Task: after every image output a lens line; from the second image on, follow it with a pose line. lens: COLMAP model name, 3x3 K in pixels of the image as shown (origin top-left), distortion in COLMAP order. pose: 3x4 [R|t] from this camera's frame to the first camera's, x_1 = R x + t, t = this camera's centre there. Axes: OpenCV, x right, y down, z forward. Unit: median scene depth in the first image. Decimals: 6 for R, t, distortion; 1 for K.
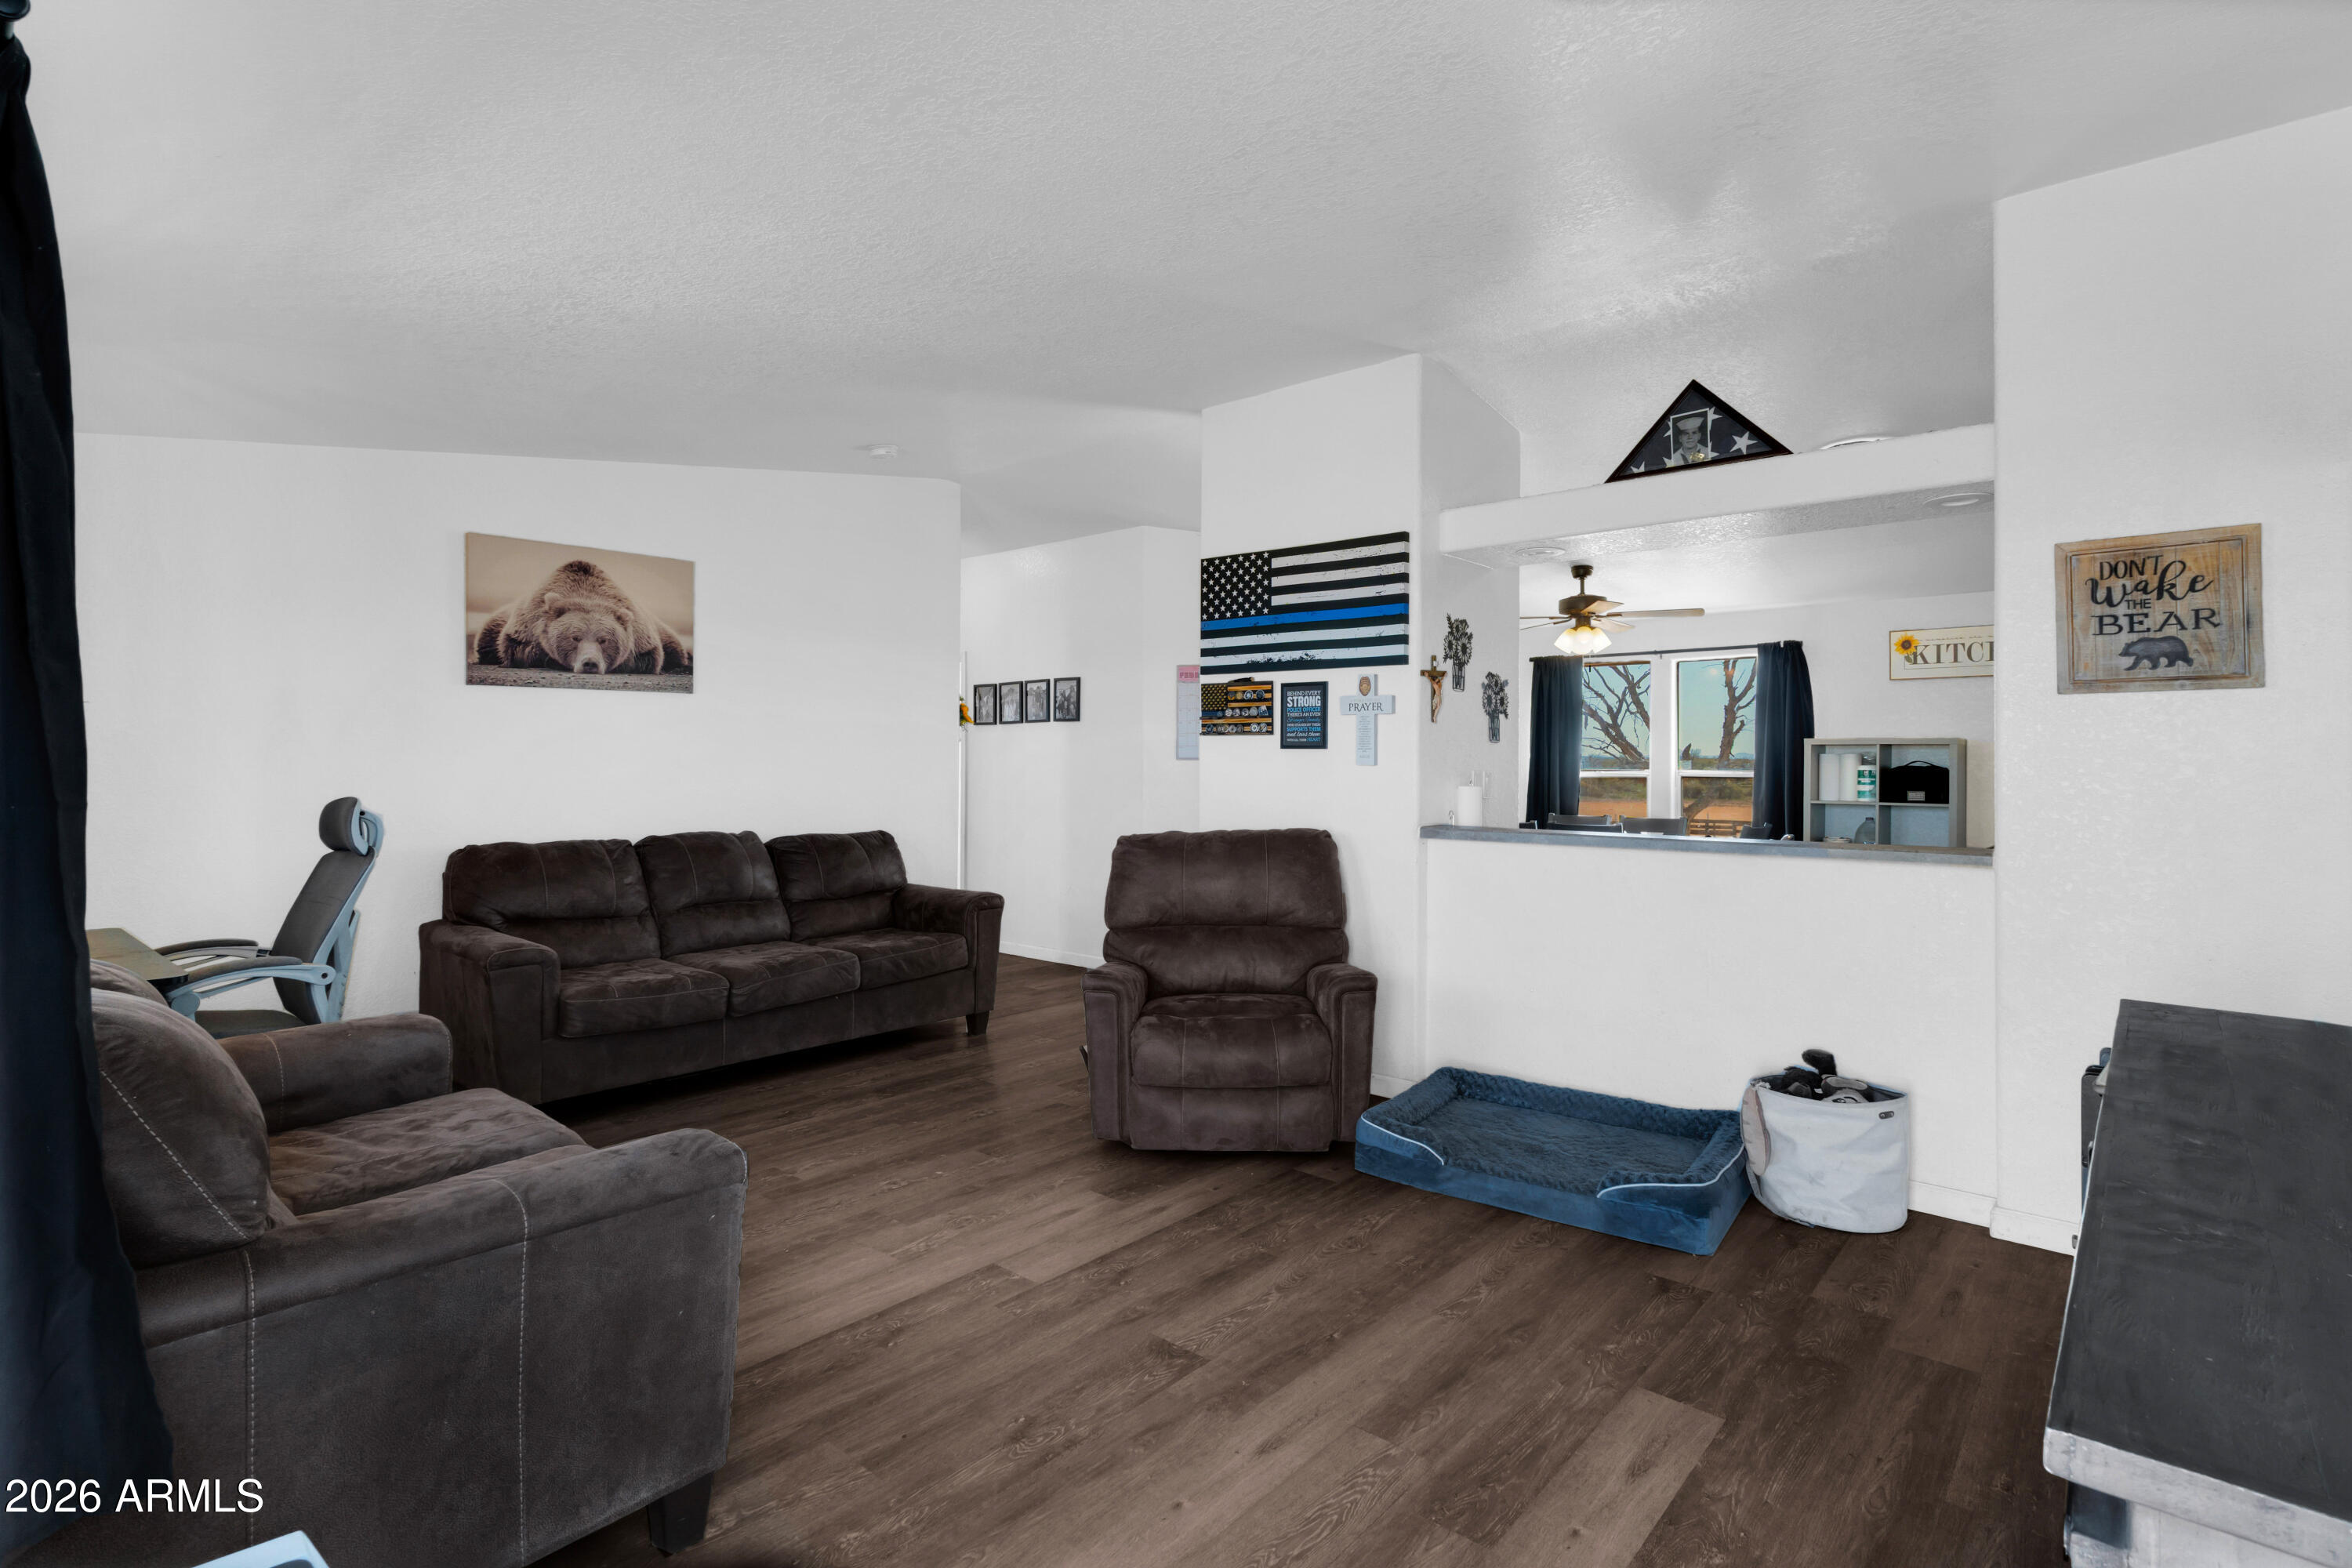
lens RADIAL K [[1152.1, 0, 1182.6], [0, 1152.1, 759.3], [0, 0, 1]] dist [0.009103, 0.000316]
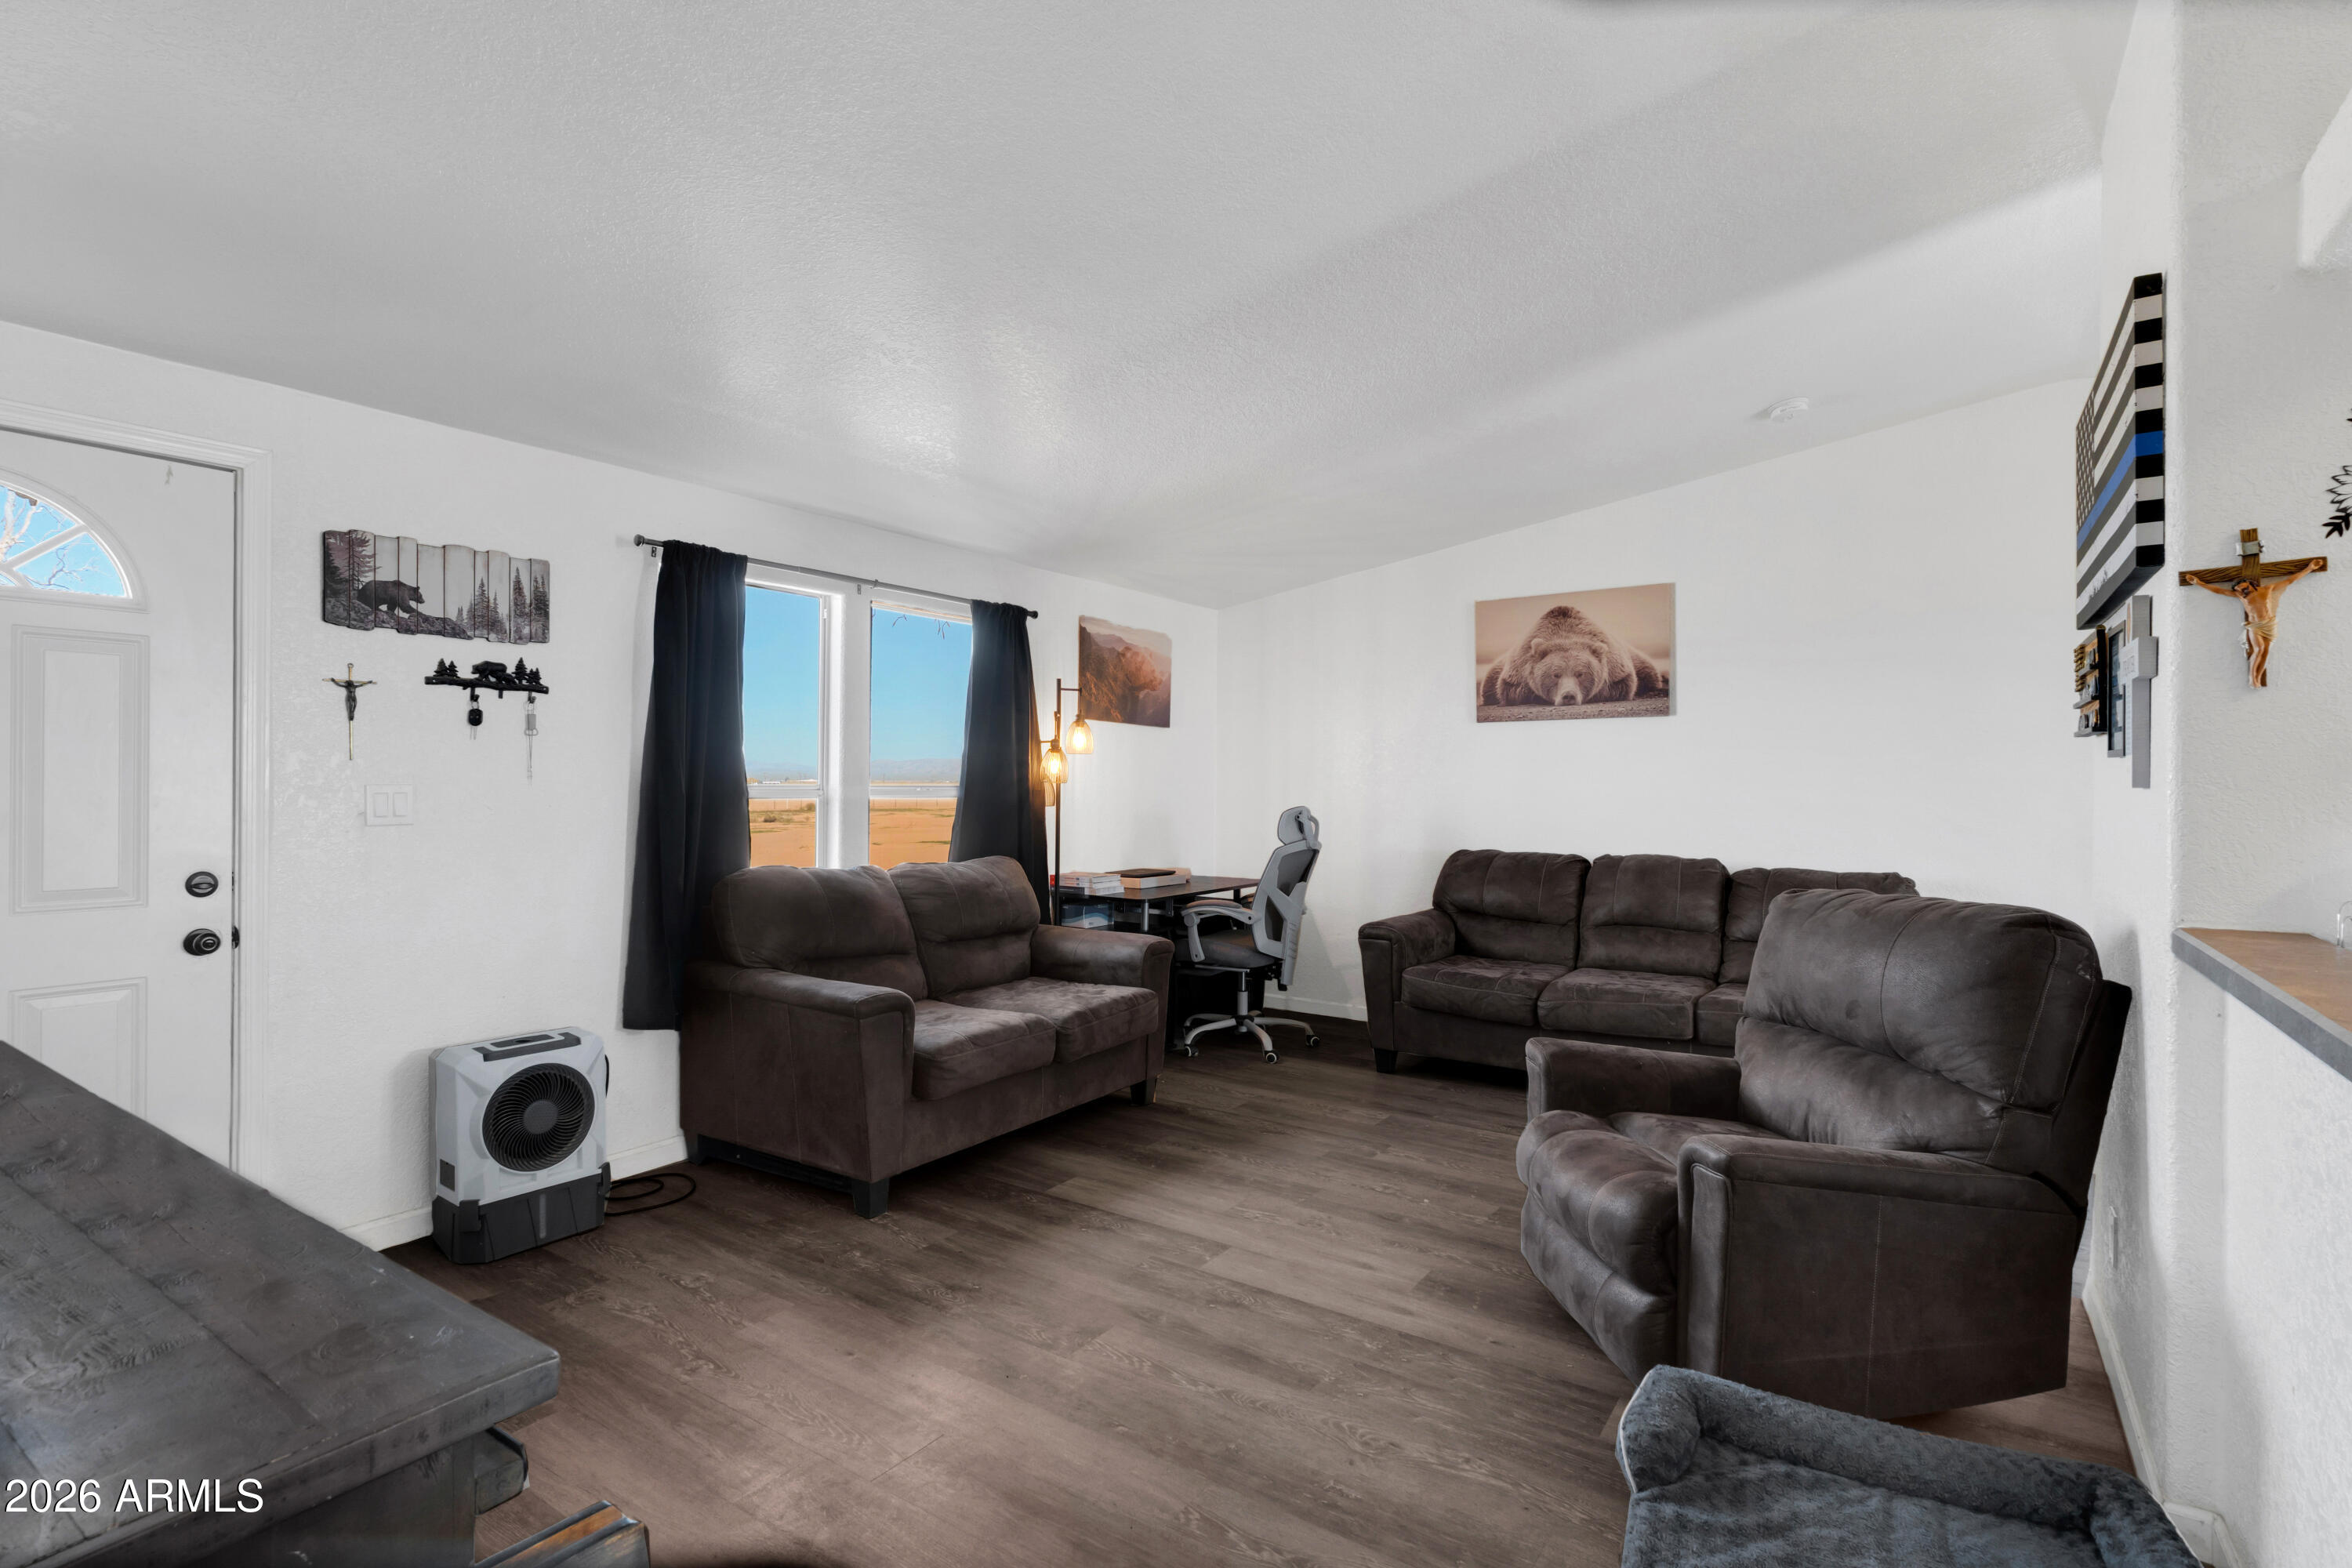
lens RADIAL K [[1123.3, 0, 1176.0], [0, 1123.3, 784.0], [0, 0, 1]] dist [0.001898, 0.000163]
pose [[0.104062, -0.000574, -0.994571, 0.562279], [-0.004016, 0.999991, -0.000997, 0.004884], [0.994563, 0.004098, 0.104059, 0.540286]]
